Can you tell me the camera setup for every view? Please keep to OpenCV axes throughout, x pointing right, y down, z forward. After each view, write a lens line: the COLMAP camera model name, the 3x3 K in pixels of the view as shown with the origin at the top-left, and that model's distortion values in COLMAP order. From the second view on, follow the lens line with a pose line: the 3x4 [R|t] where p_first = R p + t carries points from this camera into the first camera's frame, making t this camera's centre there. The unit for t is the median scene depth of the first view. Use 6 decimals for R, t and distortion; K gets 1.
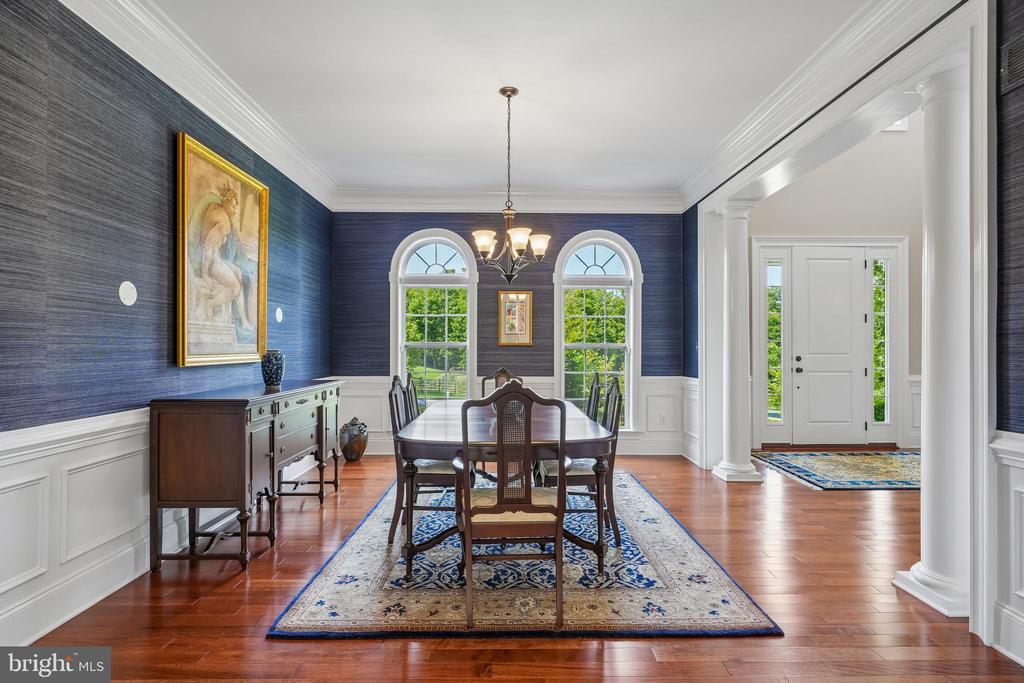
lens RADIAL K [[505.2, 0, 513.4], [0, 505.2, 347.9], [0, 0, 1]] dist [0.001630, 0.000150]
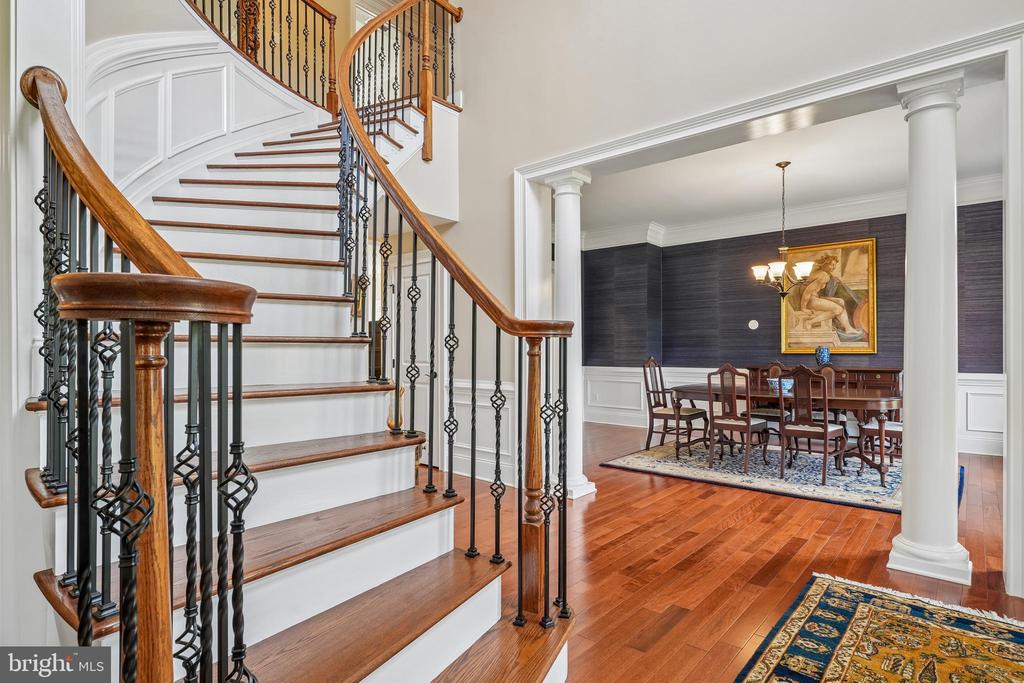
lens RADIAL K [[537.0, 0, 512.0], [0, 537.0, 341.5], [0, 0, 1]] dist [0.002930, 0.000618]
pose [[-0.660325, -0.011588, -0.750891, 1.739967], [-0.000258, 0.999884, -0.015203, 0.019082], [0.750980, -0.009845, -0.660252, 1.515120]]
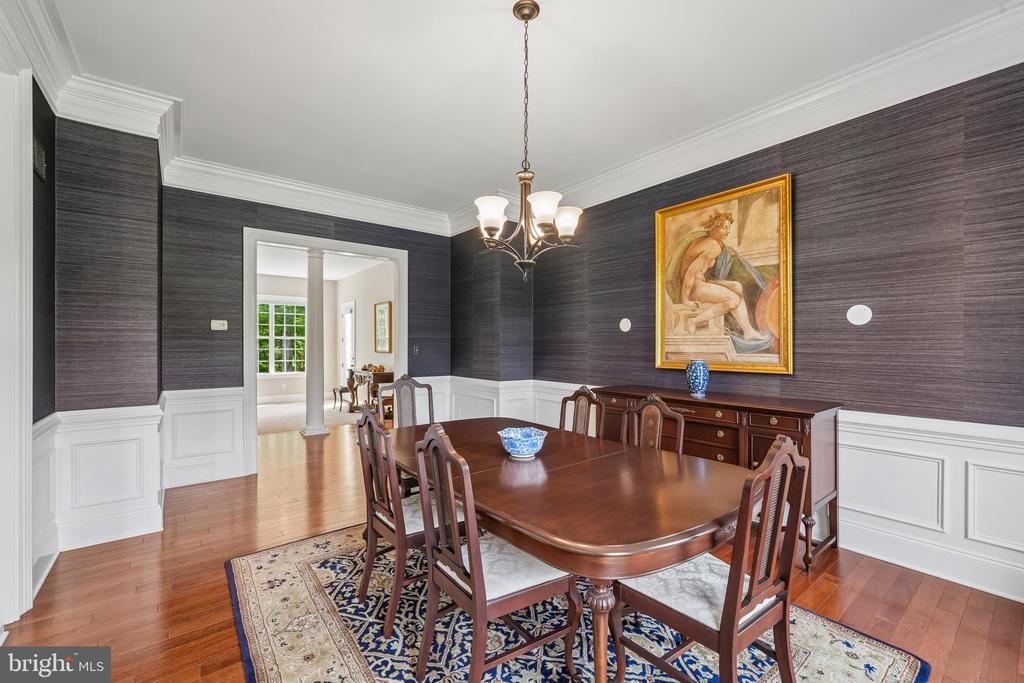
lens RADIAL K [[422.3, 0, 512.0], [0, 422.3, 341.5], [0, 0, 1]] dist [-0.001082, -0.000198]
pose [[-0.793525, -0.003387, -0.608528, 0.399093], [-0.000338, 0.999987, -0.005125, -0.031382], [0.608538, -0.003861, -0.793516, 1.563837]]
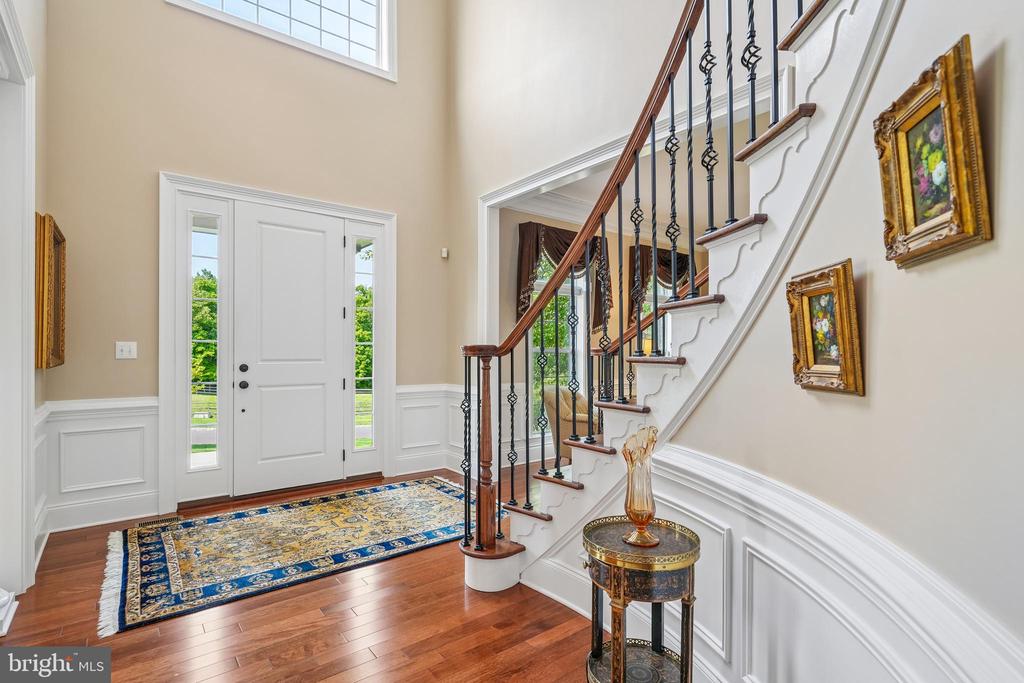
lens RADIAL K [[505.2, 0, 513.4], [0, 505.2, 347.9], [0, 0, 1]] dist [0.001630, 0.000150]
pose [[0.795657, 0.003616, 0.605737, 0.801680], [-0.001839, 0.999992, -0.003554, -0.006455], [-0.605745, 0.001714, 0.795657, 0.446941]]
